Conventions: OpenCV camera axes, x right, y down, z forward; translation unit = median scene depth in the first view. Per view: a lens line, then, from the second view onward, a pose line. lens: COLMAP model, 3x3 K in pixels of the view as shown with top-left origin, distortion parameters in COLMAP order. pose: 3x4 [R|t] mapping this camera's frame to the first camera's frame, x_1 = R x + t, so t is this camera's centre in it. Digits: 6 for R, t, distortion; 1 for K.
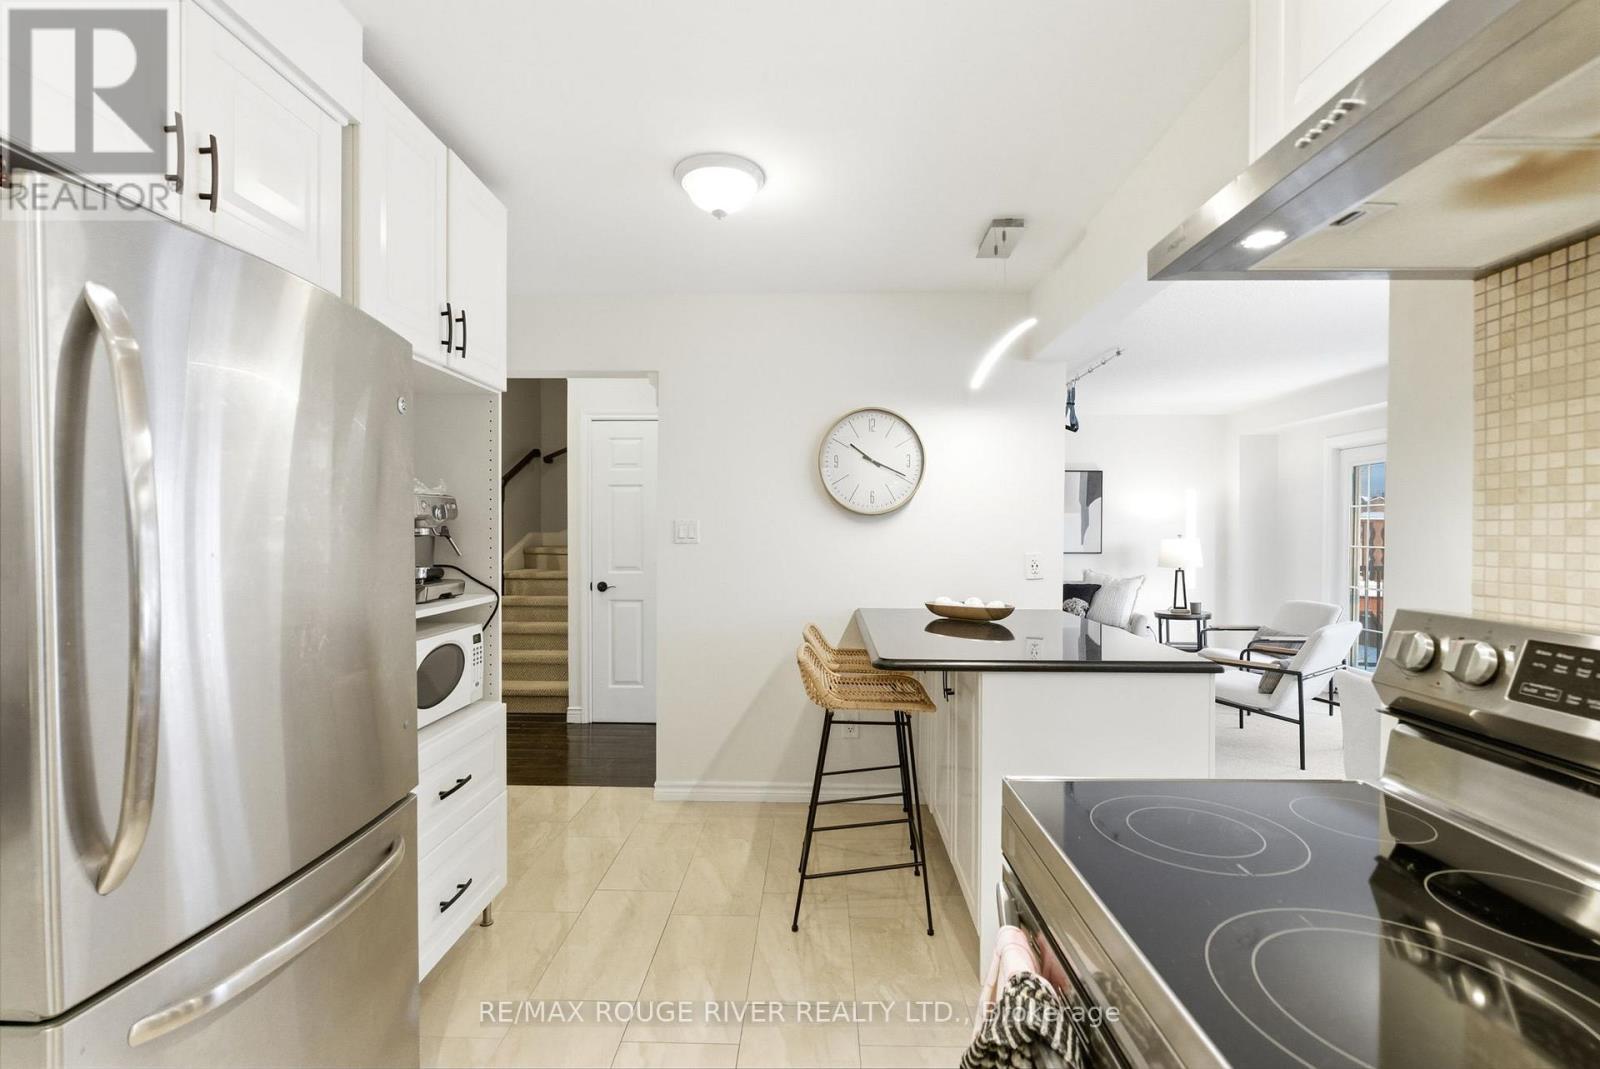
lens RADIAL K [[728.5, 0, 800.0], [0, 728.5, 536.4], [0, 0, 1]] dist [-0.000859, 0.000685]
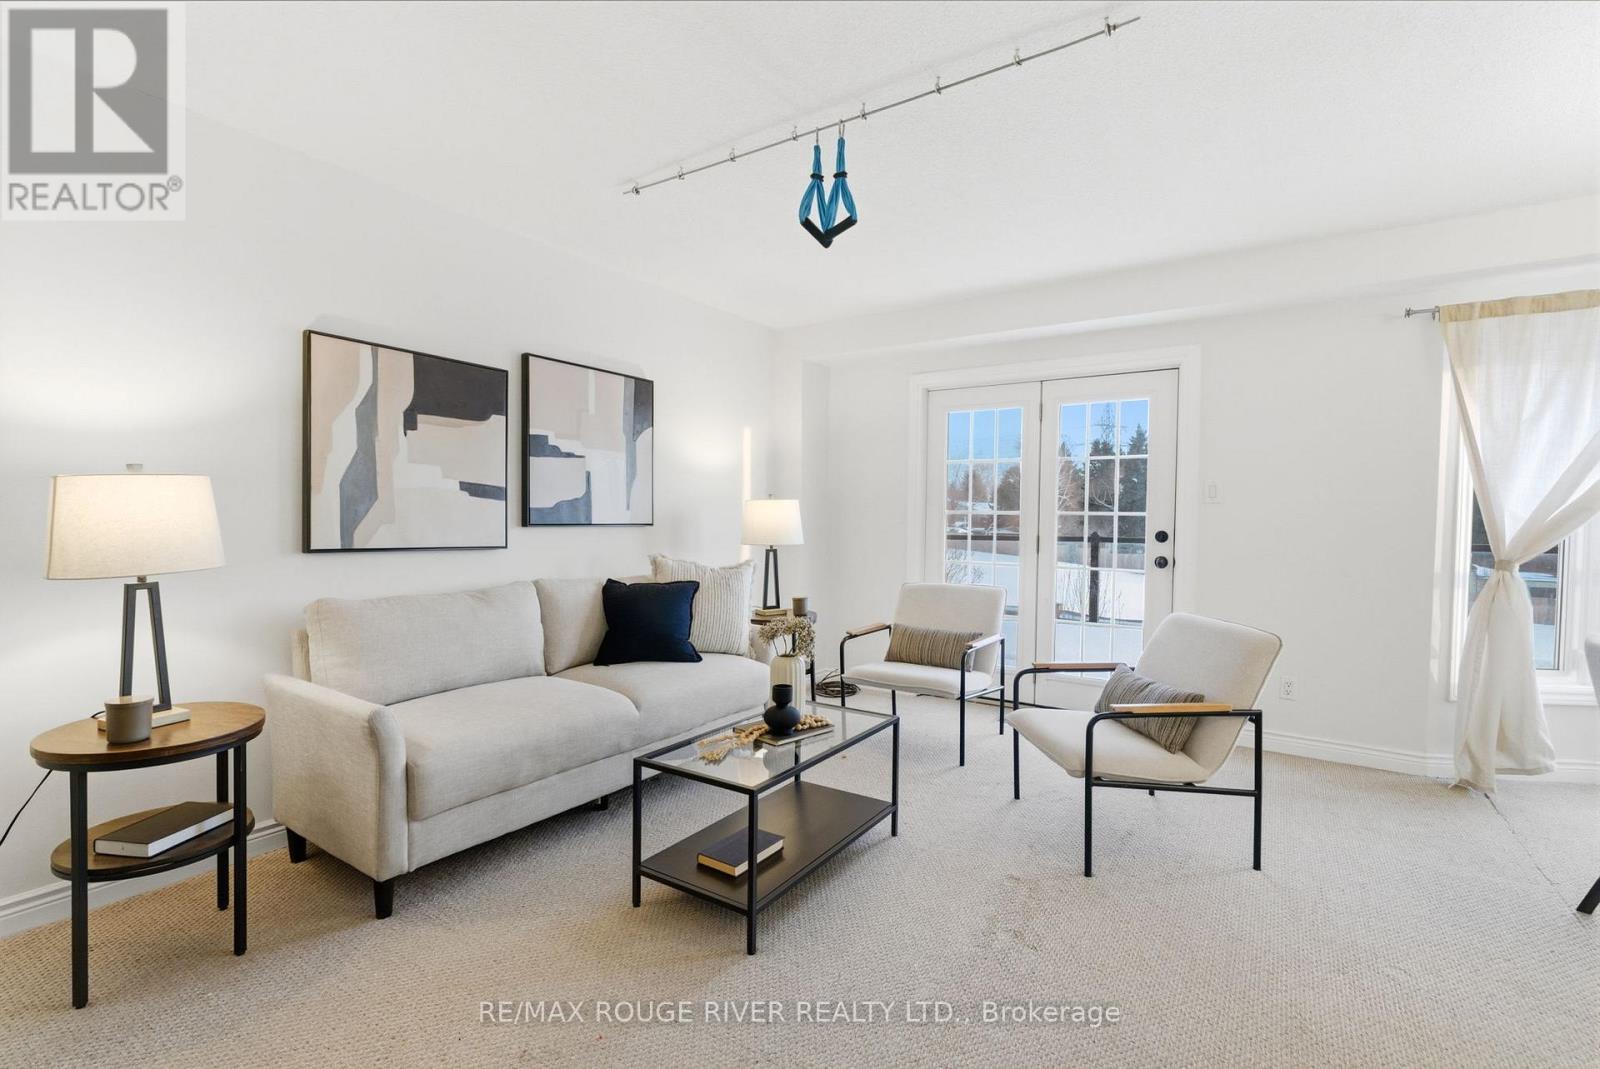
lens RADIAL K [[728.5, 0, 800.0], [0, 728.5, 536.4], [0, 0, 1]] dist [-0.000859, 0.000685]
pose [[0.536324, -0.022966, 0.843700, -0.009381], [0.000418, 0.999637, 0.026945, 0.018320], [-0.844012, -0.014099, 0.536138, 0.661318]]
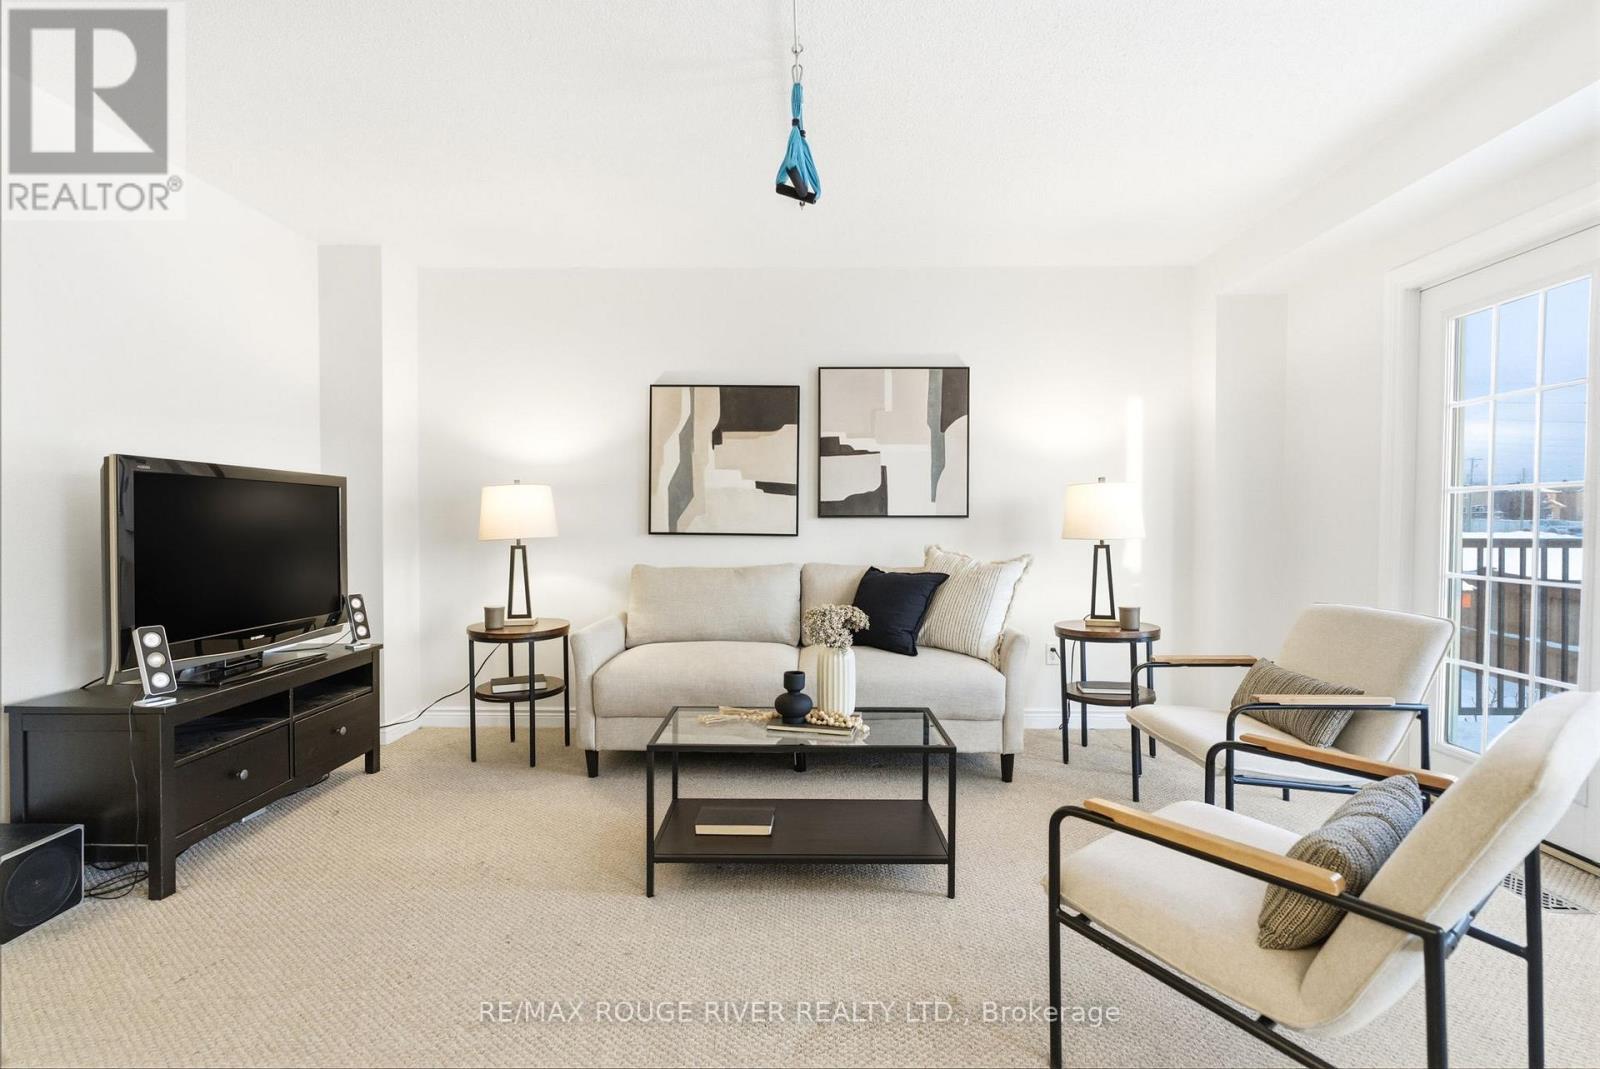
lens RADIAL K [[728.5, 0, 800.0], [0, 728.5, 536.4], [0, 0, 1]] dist [-0.000859, 0.000685]
pose [[0.999925, -0.005660, 0.010857, 0.312114], [0.005534, 0.999917, 0.011635, 0.034136], [-0.010922, -0.011574, 0.999873, 0.500167]]
